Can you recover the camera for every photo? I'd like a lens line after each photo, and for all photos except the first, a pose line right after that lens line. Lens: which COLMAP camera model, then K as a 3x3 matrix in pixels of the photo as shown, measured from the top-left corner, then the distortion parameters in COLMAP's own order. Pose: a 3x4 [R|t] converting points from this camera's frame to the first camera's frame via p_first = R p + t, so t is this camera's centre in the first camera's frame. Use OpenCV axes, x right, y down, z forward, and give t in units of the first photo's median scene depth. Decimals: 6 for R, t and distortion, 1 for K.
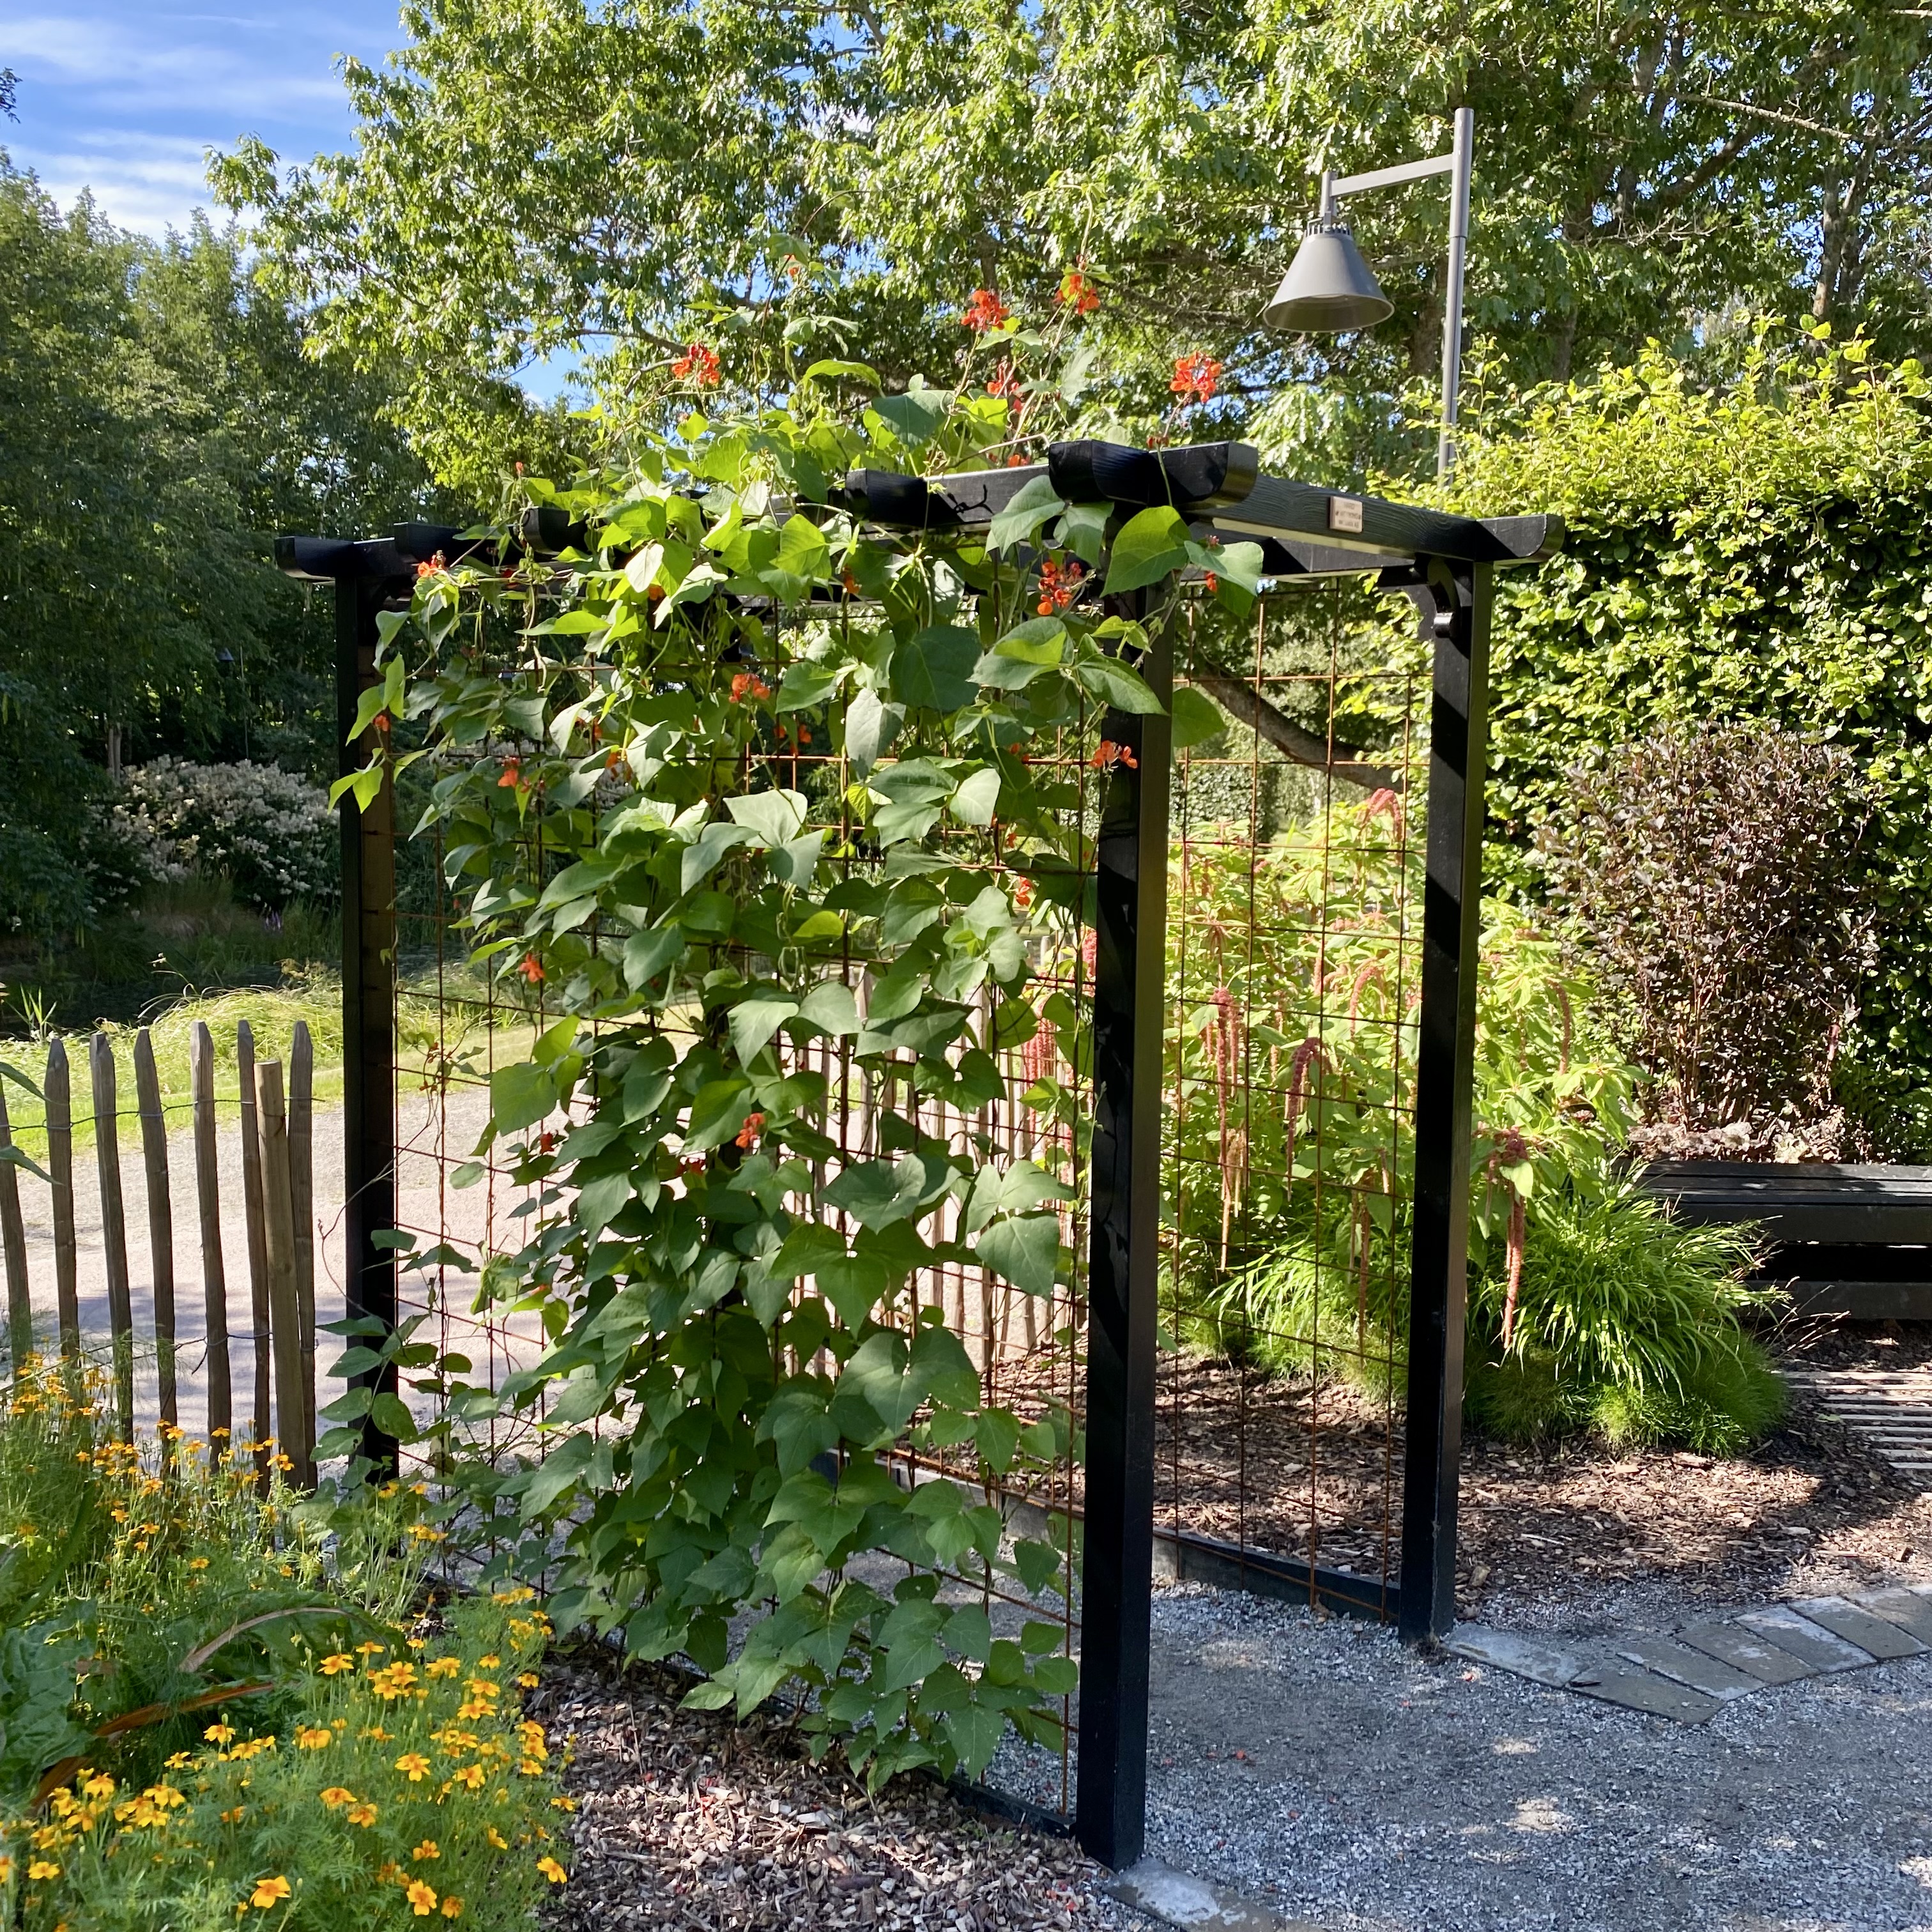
lens RADIAL K [[2039.6, 0, 966.0], [0, 2039.6, 966.0], [0, 0, 1]] dist [0.111462, -0.255970]
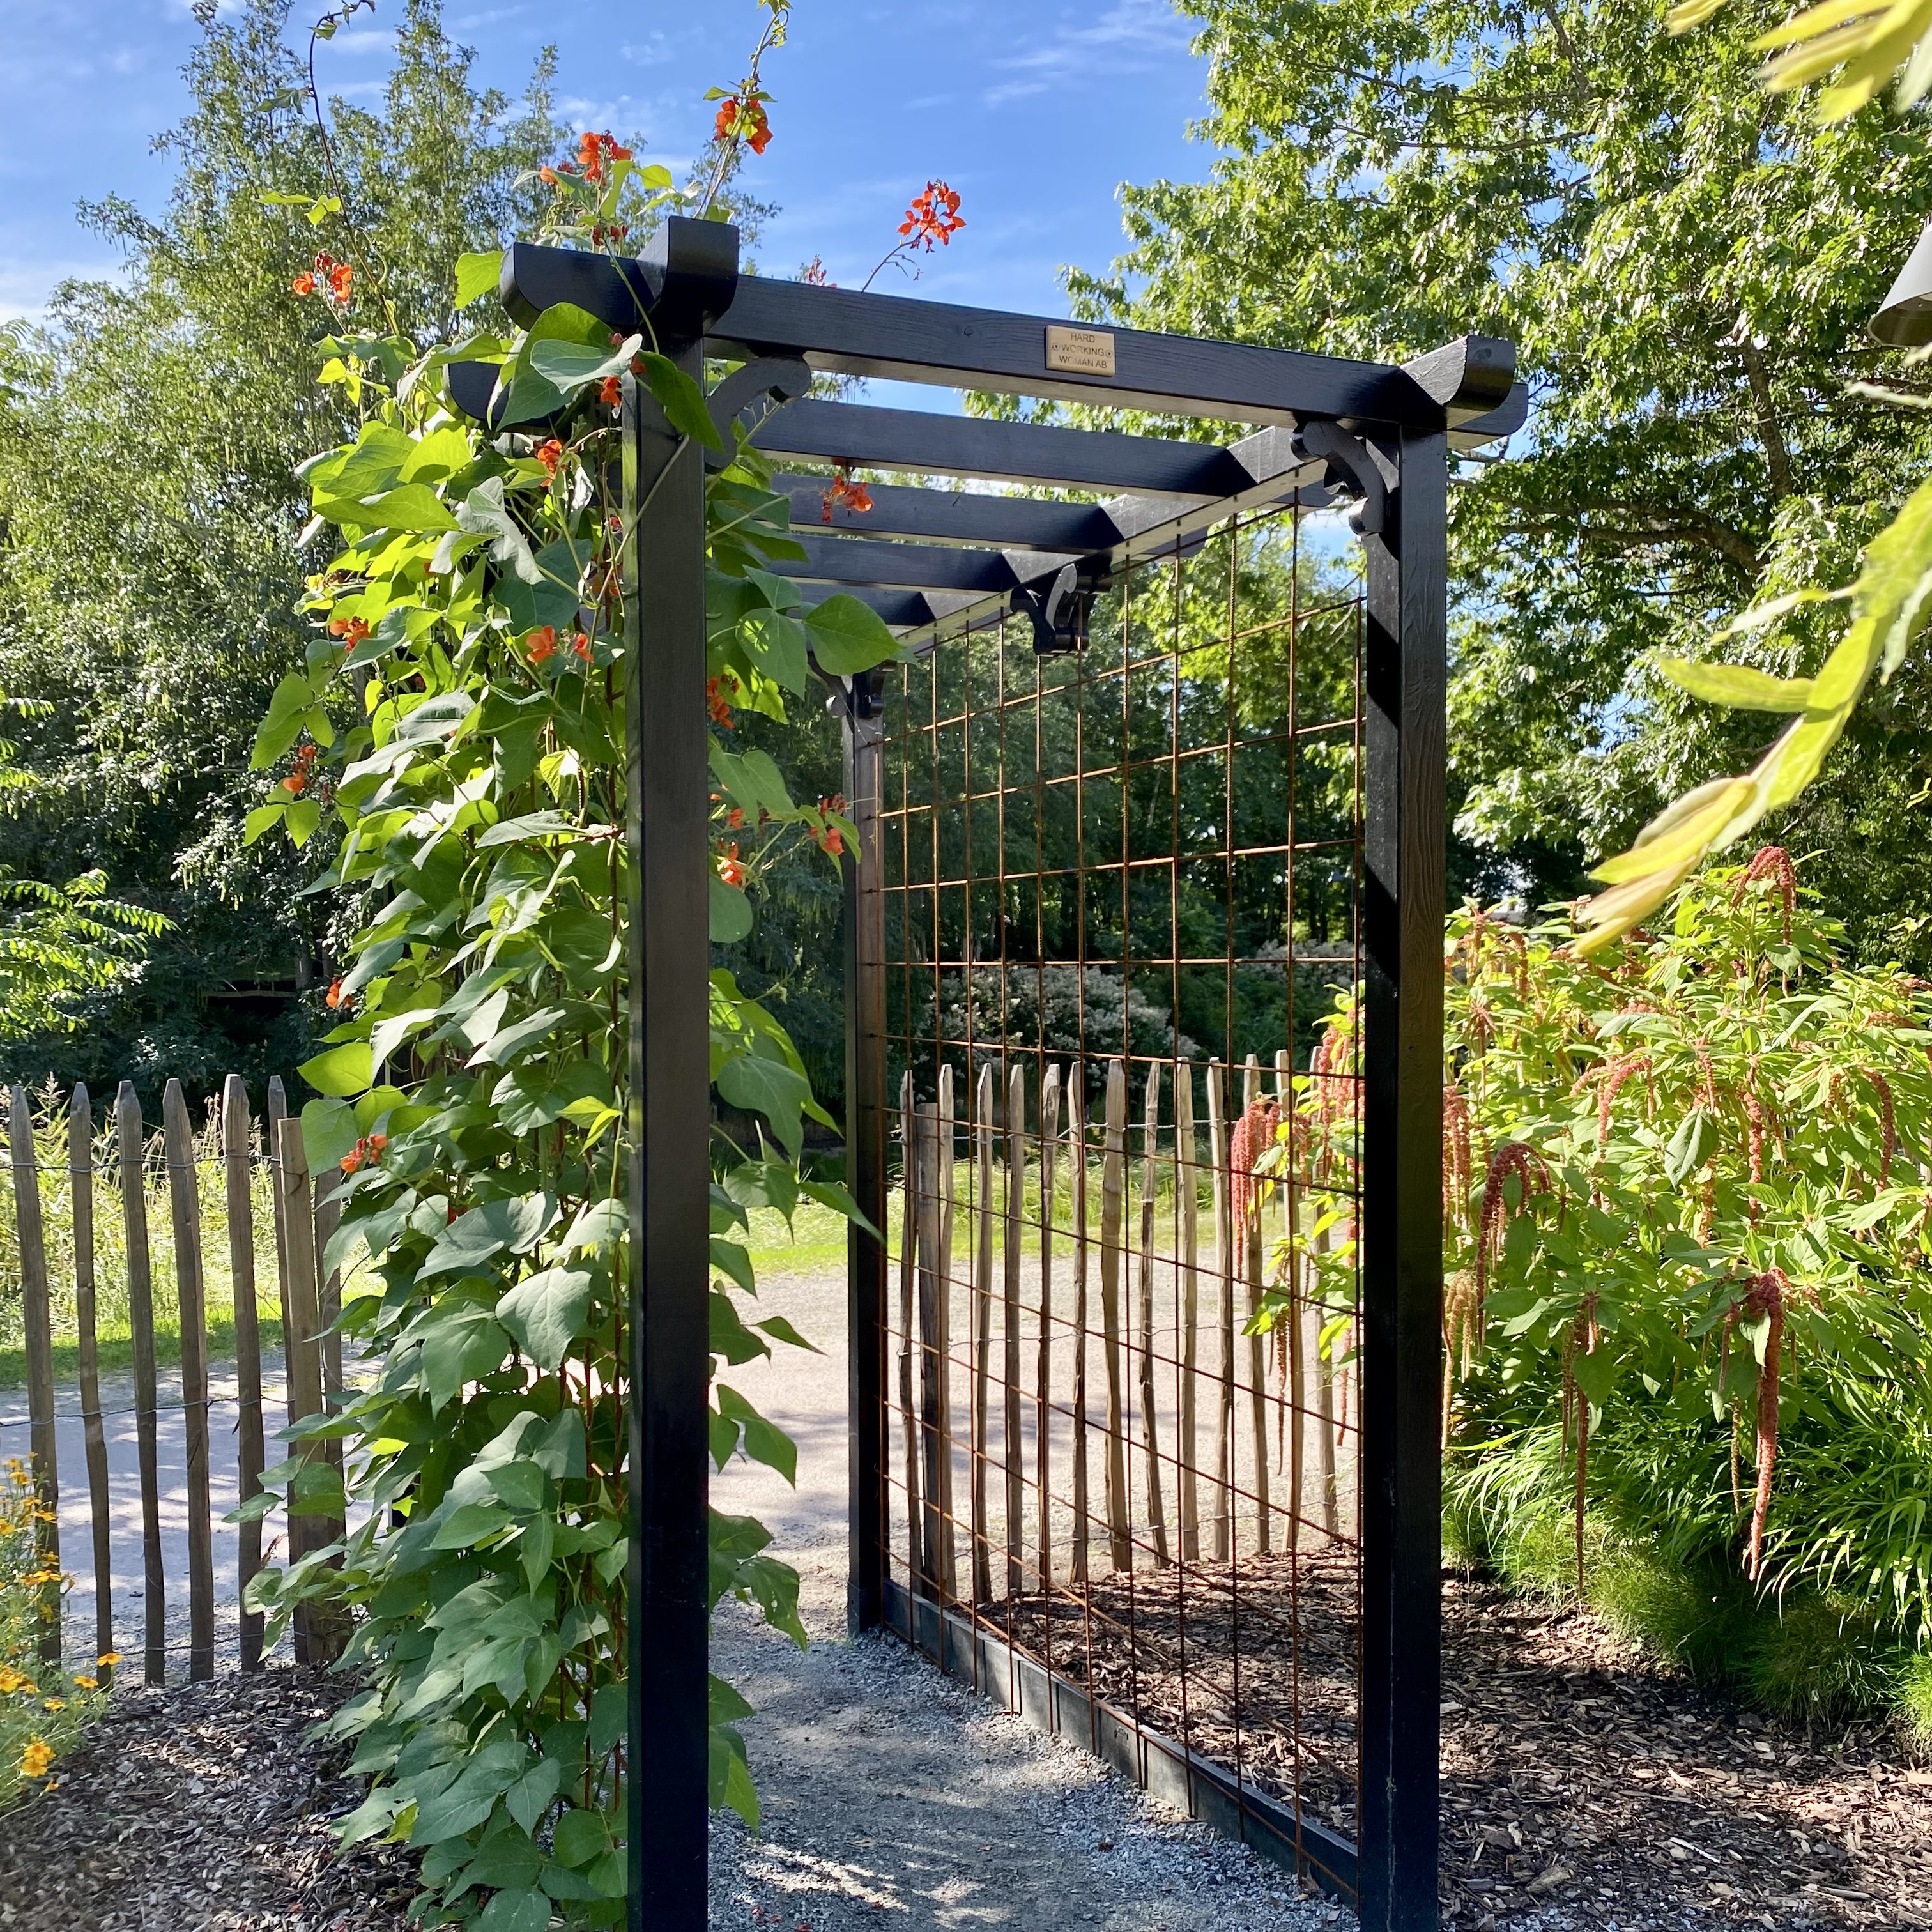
lens RADIAL K [[2019.8, 0, 952.7], [0, 2019.8, 1093.9], [0, 0, 1]] dist [-0.029409, 0.072176]
pose [[0.892871, 0.012328, -0.450144, 0.292232], [-0.033860, 0.998633, -0.039813, 0.049873], [0.449038, 0.050789, 0.892068, 0.225610]]
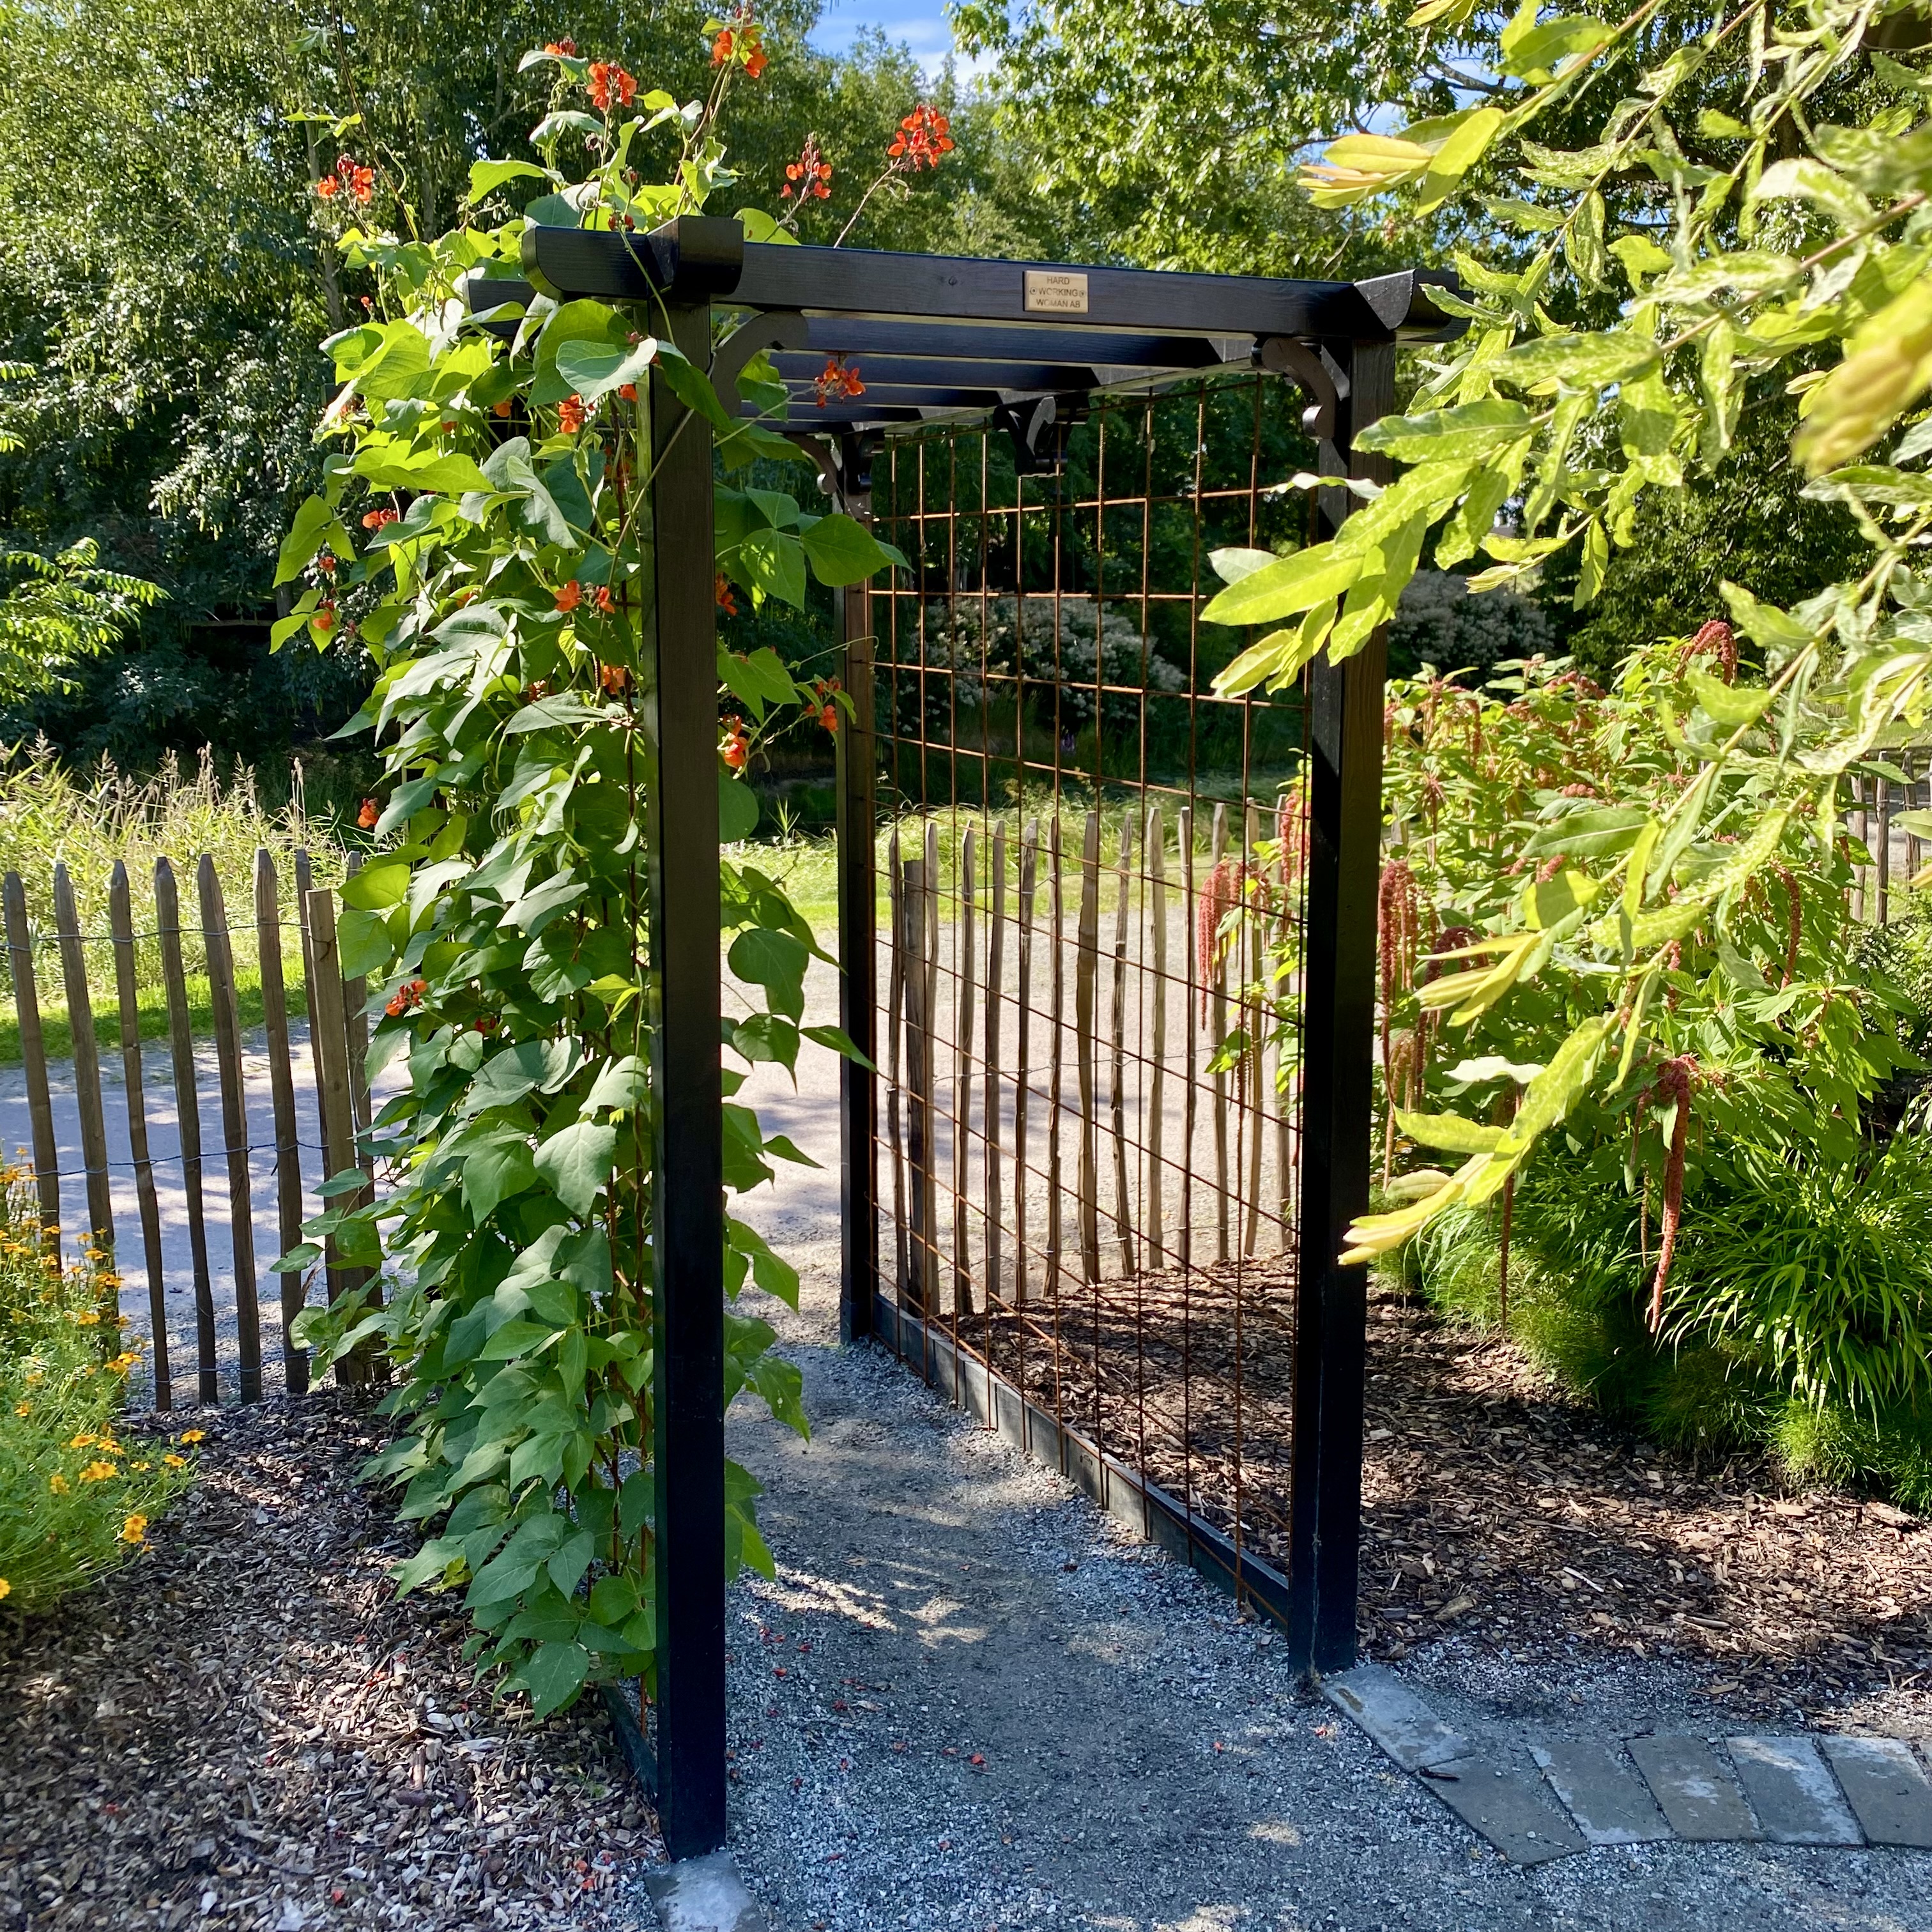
lens RADIAL K [[2013.8, 0, 967.2], [0, 2013.8, 925.3], [0, 0, 1]] dist [0.017581, -0.053892]
pose [[0.898968, 0.066683, -0.432909, 0.314121], [-0.038001, 0.996491, 0.074582, -0.016102], [0.436363, -0.050596, 0.898347, 0.178027]]
